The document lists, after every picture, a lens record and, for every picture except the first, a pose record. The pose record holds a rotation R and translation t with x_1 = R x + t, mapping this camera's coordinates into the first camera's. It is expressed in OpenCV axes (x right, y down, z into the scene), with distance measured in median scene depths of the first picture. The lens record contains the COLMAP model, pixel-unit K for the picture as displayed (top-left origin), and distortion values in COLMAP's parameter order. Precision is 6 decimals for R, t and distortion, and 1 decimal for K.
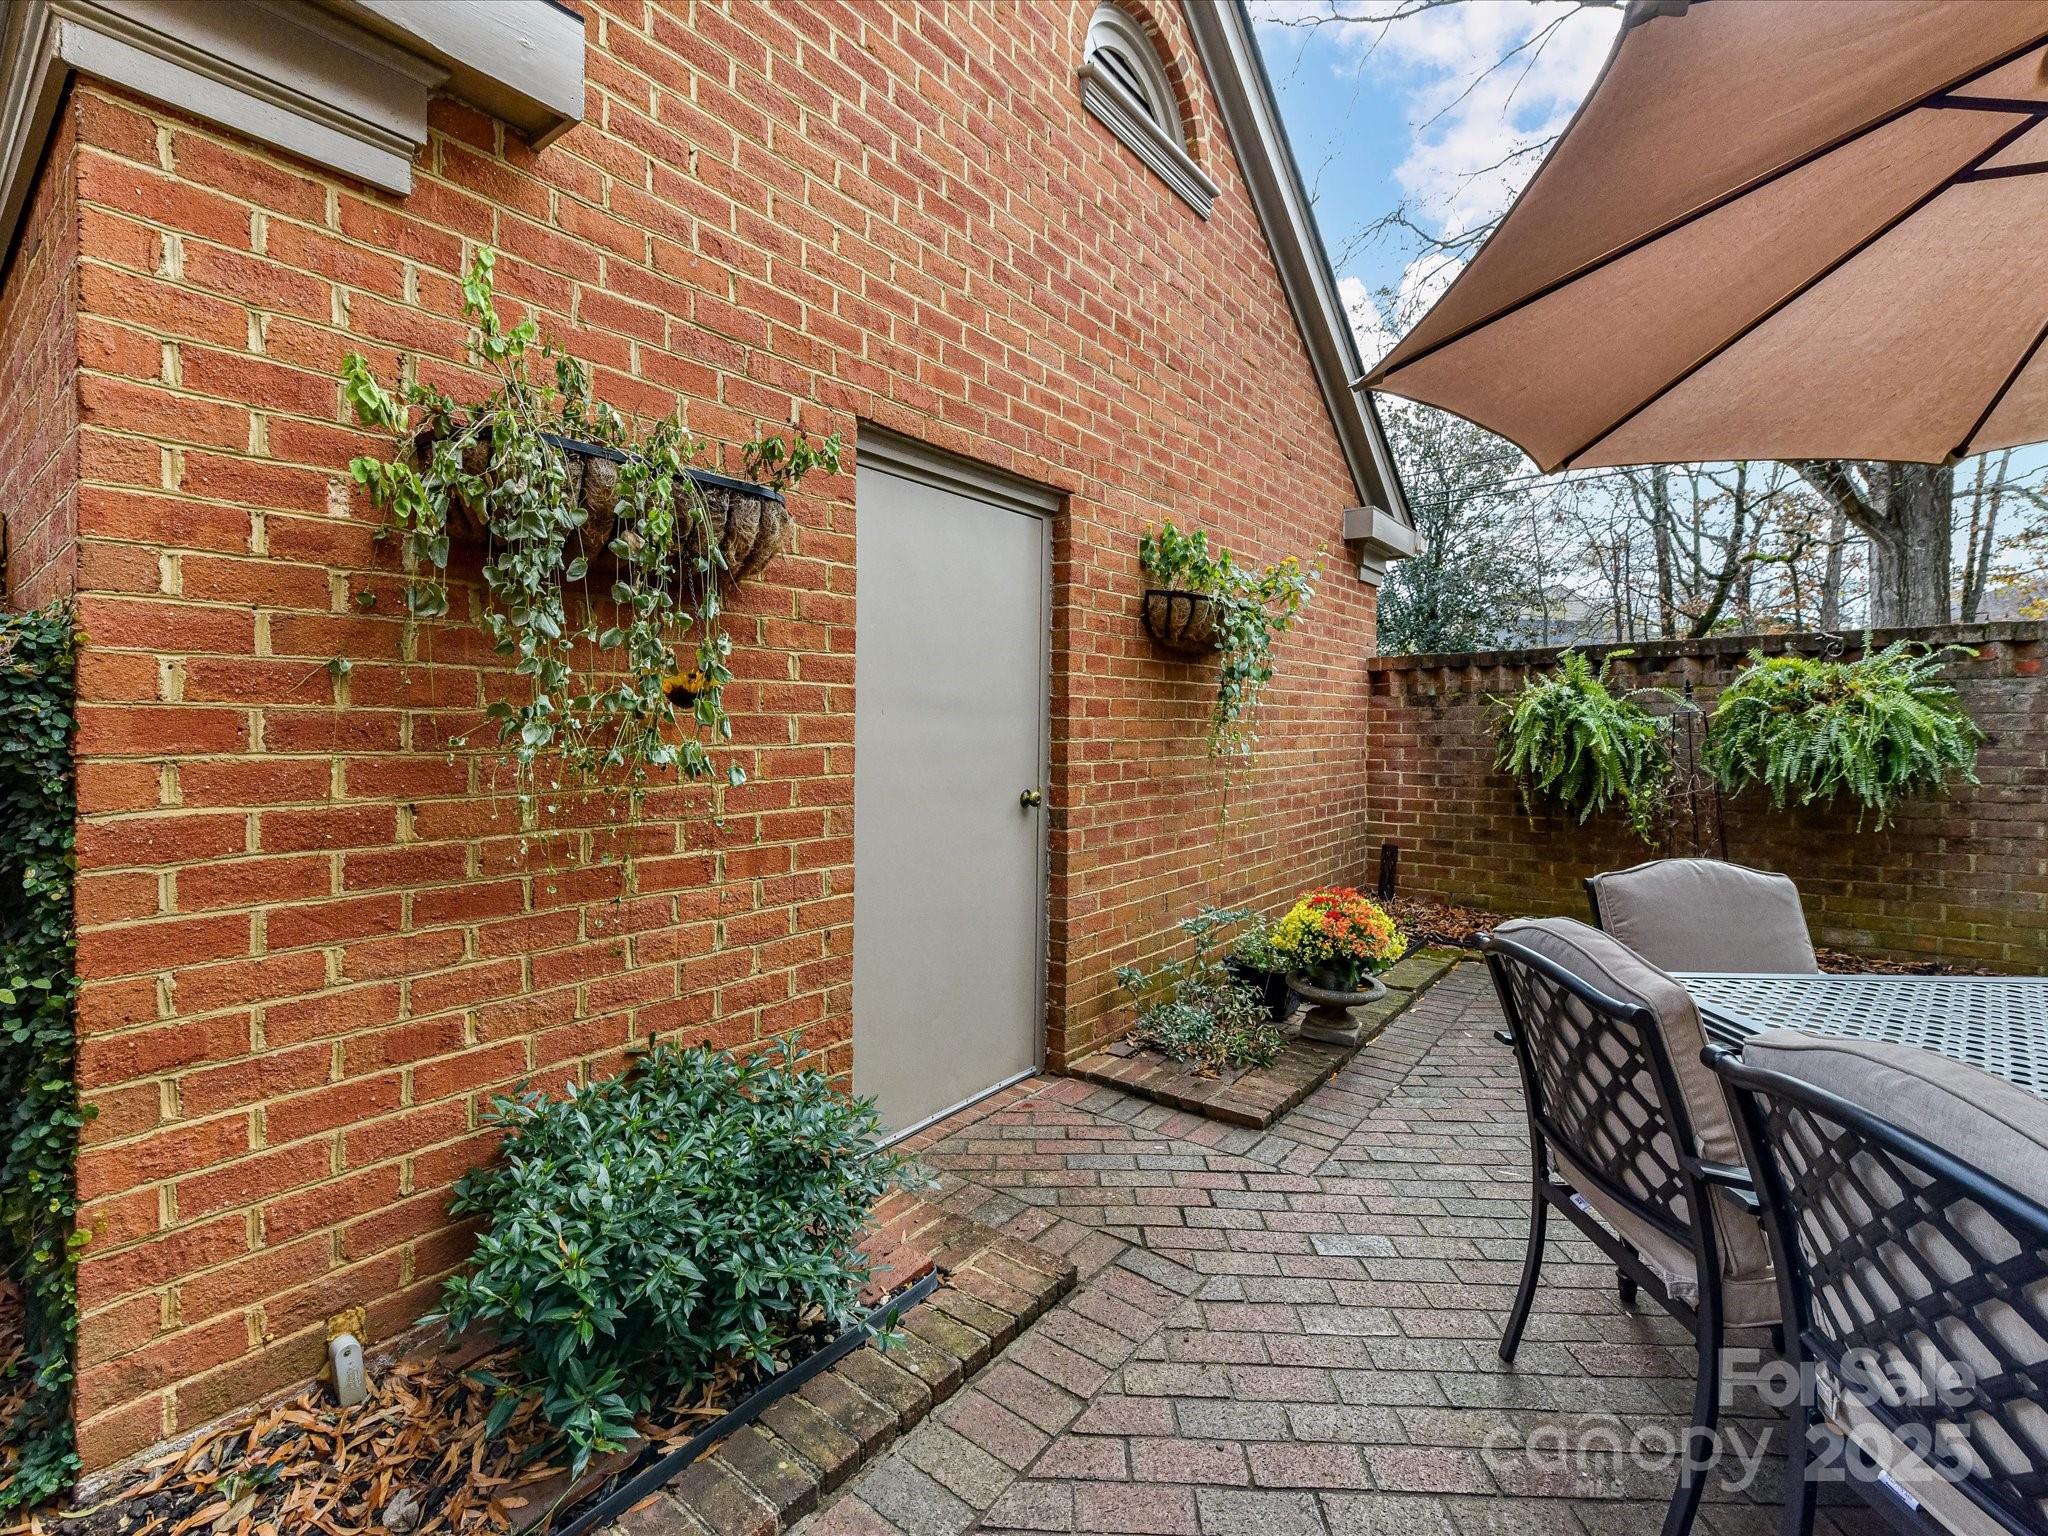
lens RADIAL K [[914.7, 0, 1016.6], [0, 914.7, 741.7], [0, 0, 1]] dist [0.006905, -0.006191]
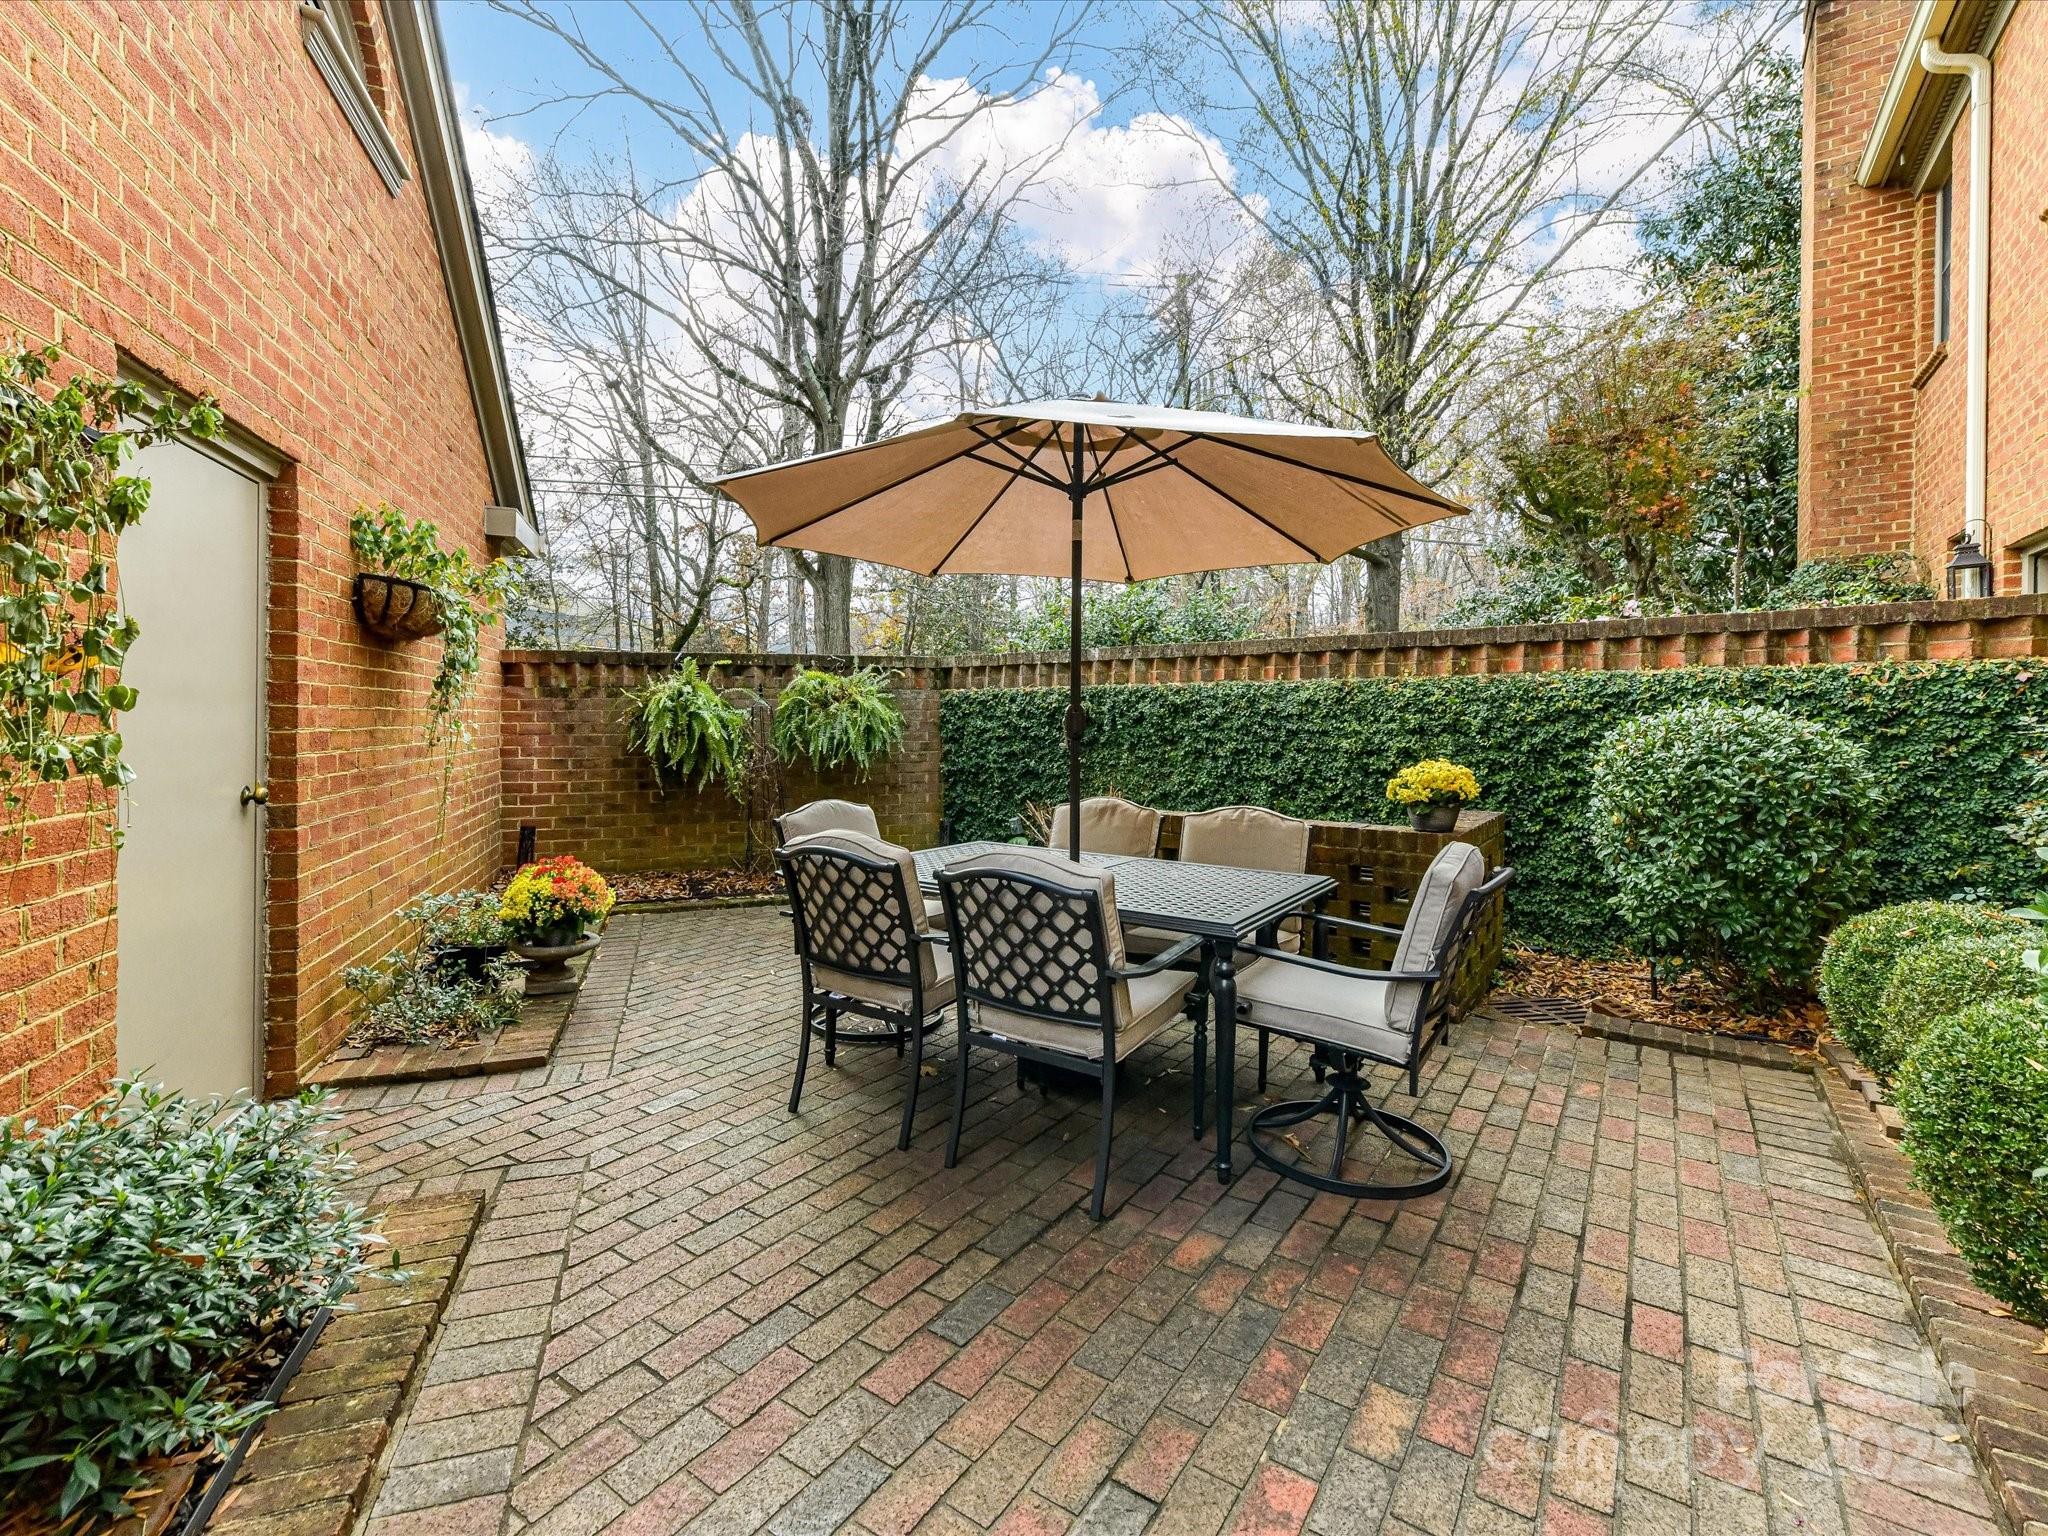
lens RADIAL K [[914.7, 0, 1016.6], [0, 914.7, 741.7], [0, 0, 1]] dist [0.006905, -0.006191]
pose [[0.537469, -0.019588, 0.843056, -0.316723], [0.008848, 0.999806, 0.017589, 0.000224], [-0.843237, -0.001994, 0.537538, -0.101852]]
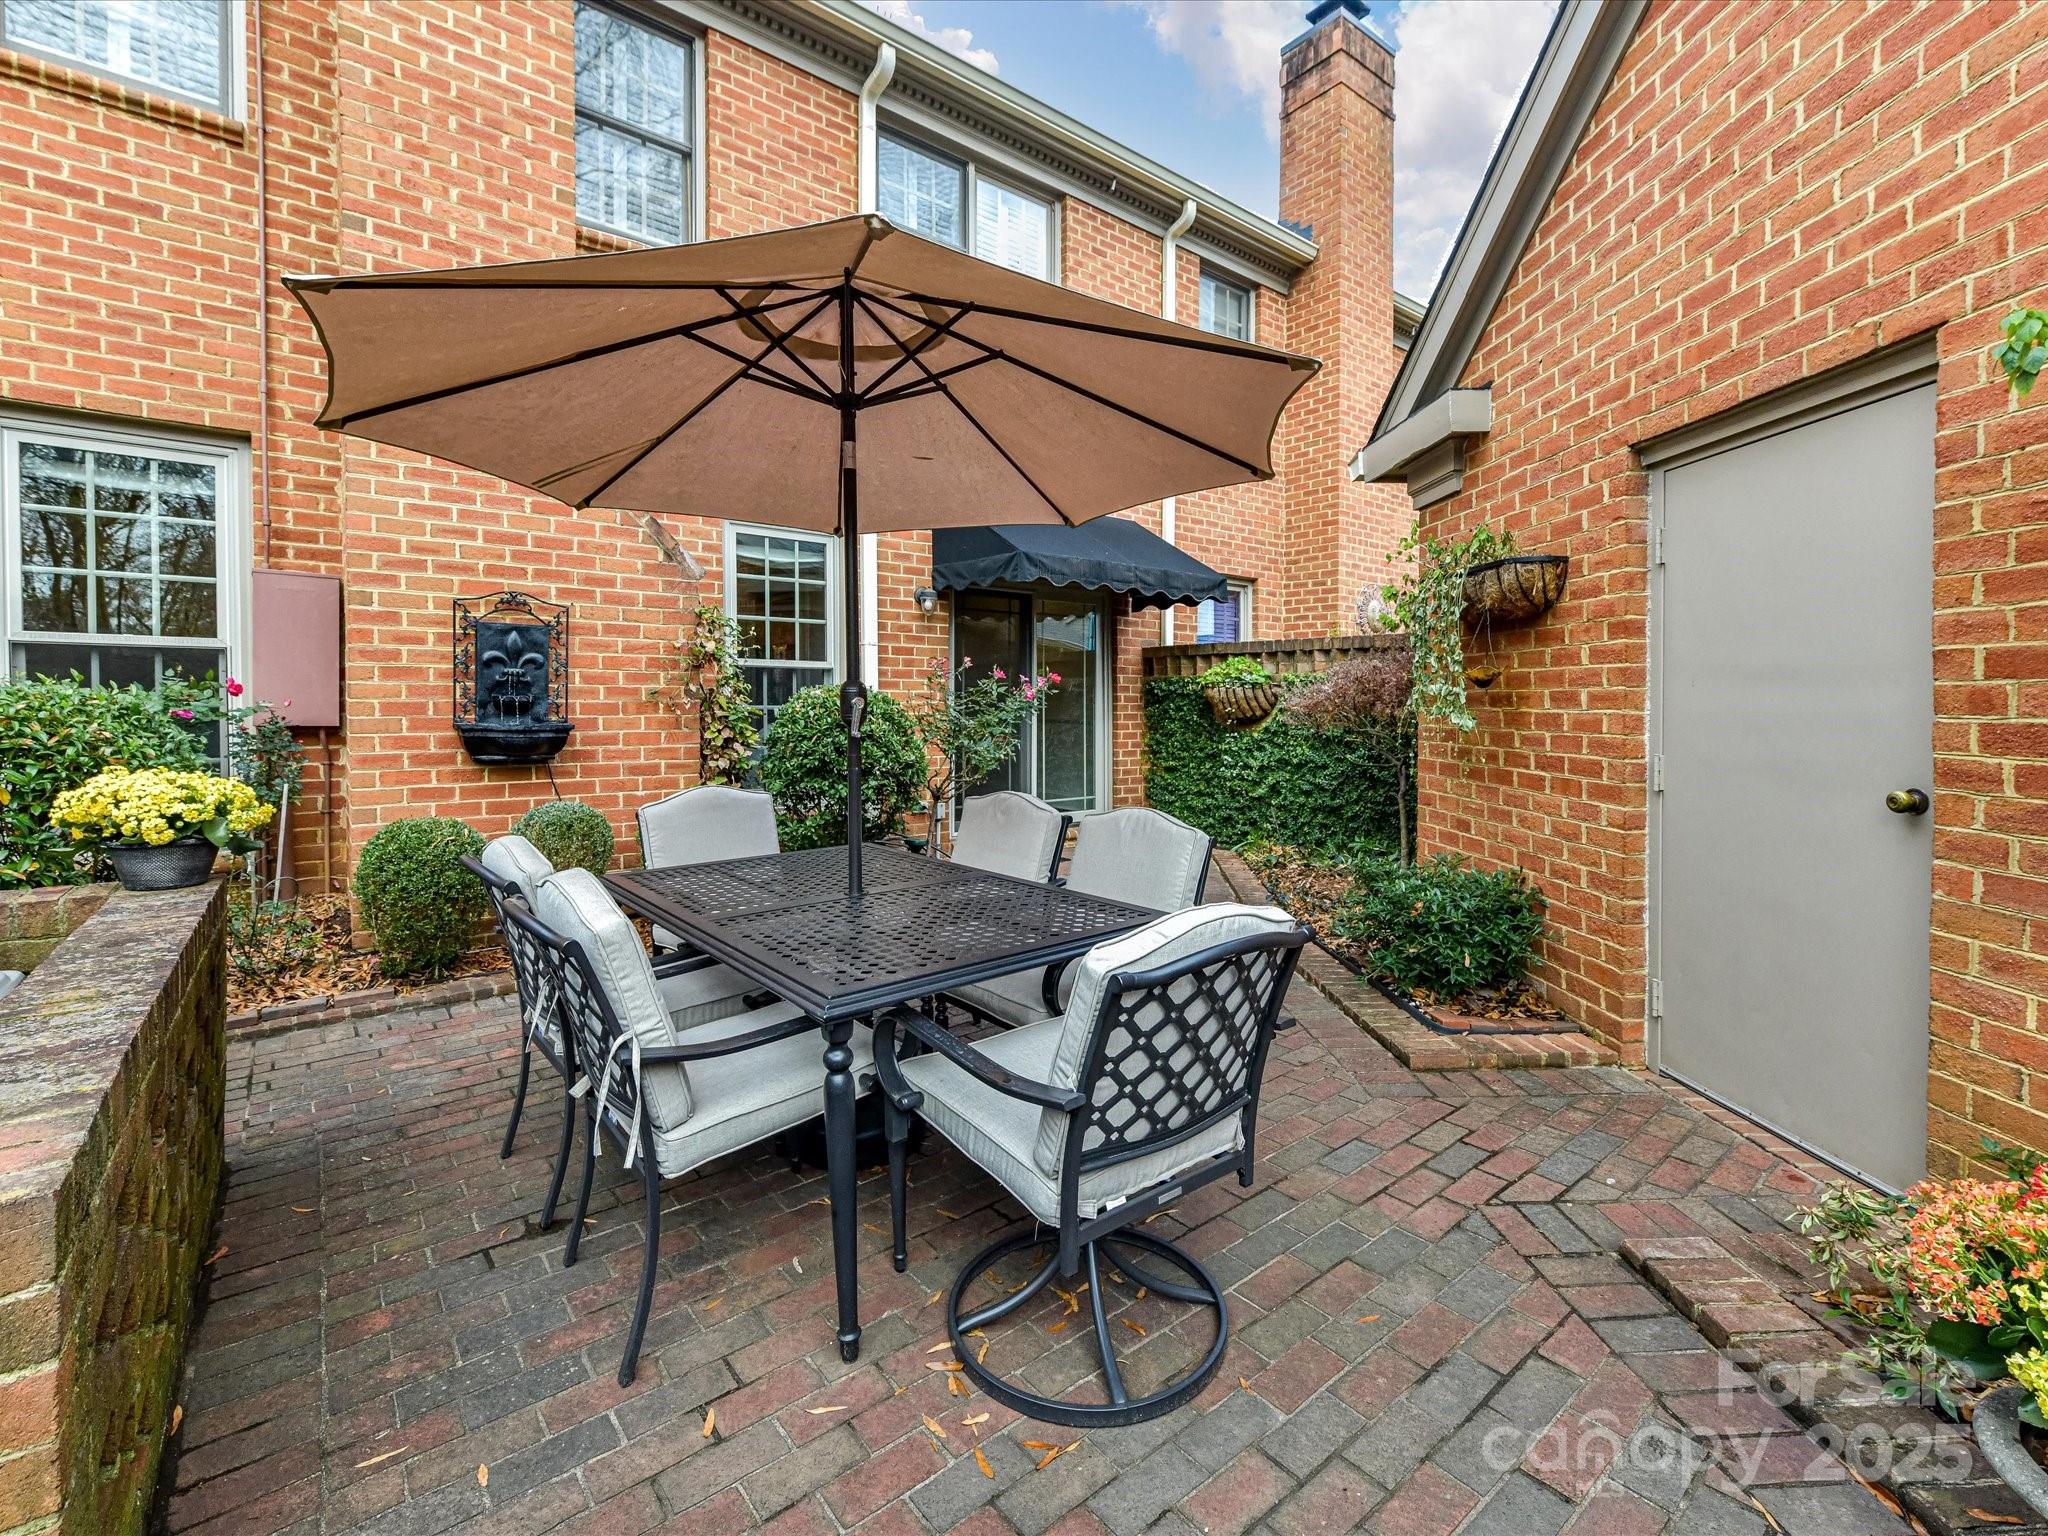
lens RADIAL K [[914.7, 0, 1016.6], [0, 914.7, 741.7], [0, 0, 1]] dist [0.006905, -0.006191]
pose [[-0.764312, 0.030461, -0.644127, 0.906683], [-0.009531, 0.998241, 0.058517, -0.015292], [0.644777, 0.050865, -0.762677, 1.023713]]
